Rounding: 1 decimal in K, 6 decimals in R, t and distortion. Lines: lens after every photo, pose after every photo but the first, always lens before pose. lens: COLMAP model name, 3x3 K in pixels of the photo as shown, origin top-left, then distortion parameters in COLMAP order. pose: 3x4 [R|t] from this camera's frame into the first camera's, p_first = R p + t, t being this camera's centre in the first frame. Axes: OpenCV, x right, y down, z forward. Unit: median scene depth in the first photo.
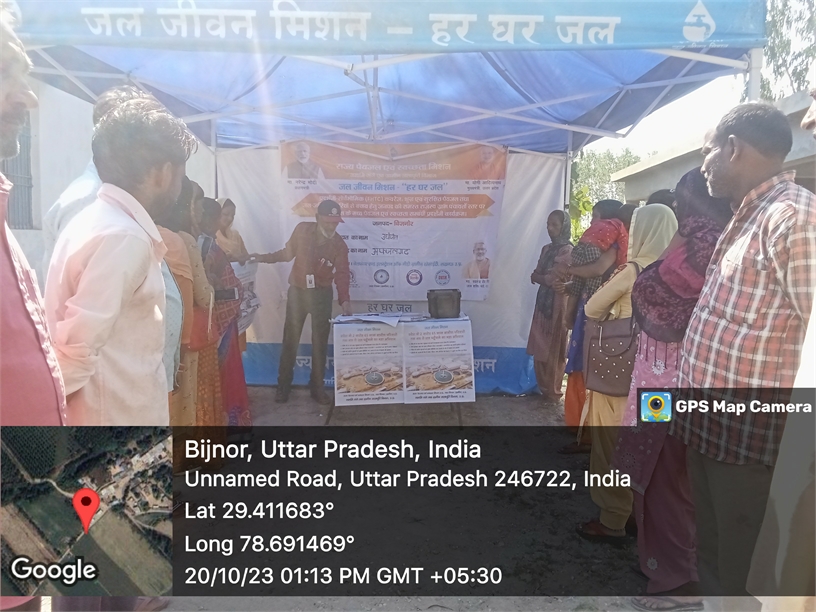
lens RADIAL K [[664.1, 0, 401.5], [0, 664.1, 297.5], [0, 0, 1]] dist [-0.028812, -0.004389]
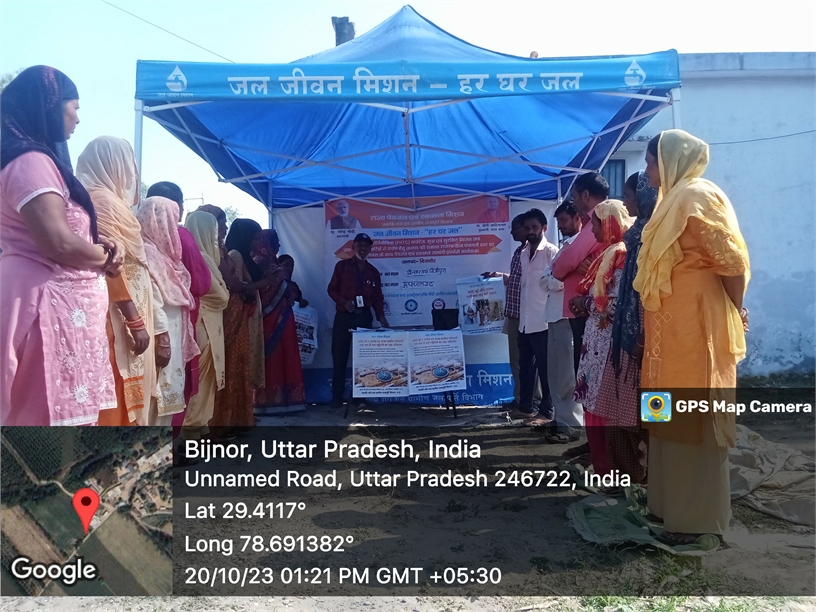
lens RADIAL K [[663.2, 0, 408.0], [0, 663.2, 306.0], [0, 0, 1]] dist [-0.036841, 0.005386]
pose [[0.999126, -0.040915, 0.008520, -0.046742], [0.041698, 0.989617, -0.137547, 0.136389], [-0.002804, 0.137782, 0.990459, -0.194494]]
